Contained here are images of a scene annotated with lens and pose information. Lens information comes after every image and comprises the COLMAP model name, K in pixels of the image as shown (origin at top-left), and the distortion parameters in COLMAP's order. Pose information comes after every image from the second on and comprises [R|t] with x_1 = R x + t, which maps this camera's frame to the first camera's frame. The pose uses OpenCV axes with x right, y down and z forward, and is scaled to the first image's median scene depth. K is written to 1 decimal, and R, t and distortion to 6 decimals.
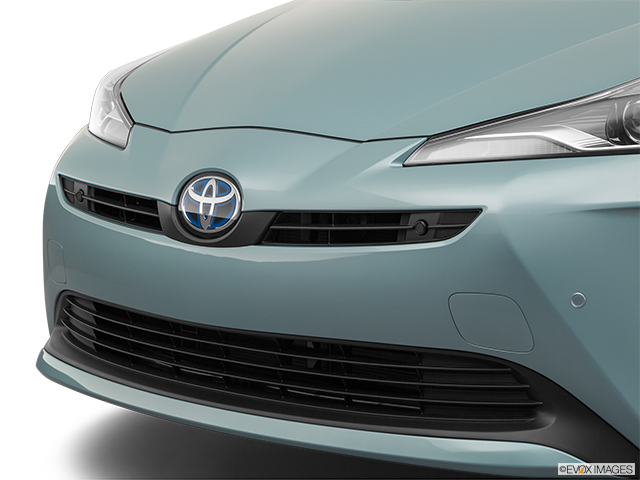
lens RADIAL K [[1834.2, 0, 320.0], [0, 1834.2, 240.0], [0, 0, 1]] dist [-0.133623, -0.702214]
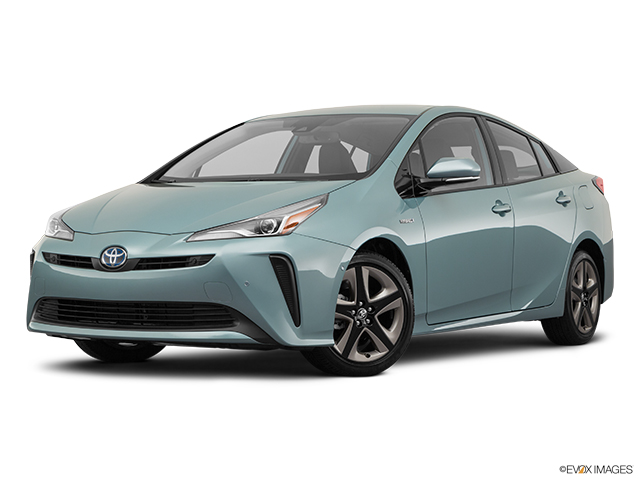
lens RADIAL K [[1342.1, 0, 320.0], [0, 1342.1, 240.0], [0, 0, 1]] dist [-0.003350, -0.039520]
pose [[0.969113, 0.010747, 0.246382, -0.270083], [0.015513, 0.994415, -0.104392, 0.179728], [-0.246128, 0.104990, 0.963534, -1.101001]]
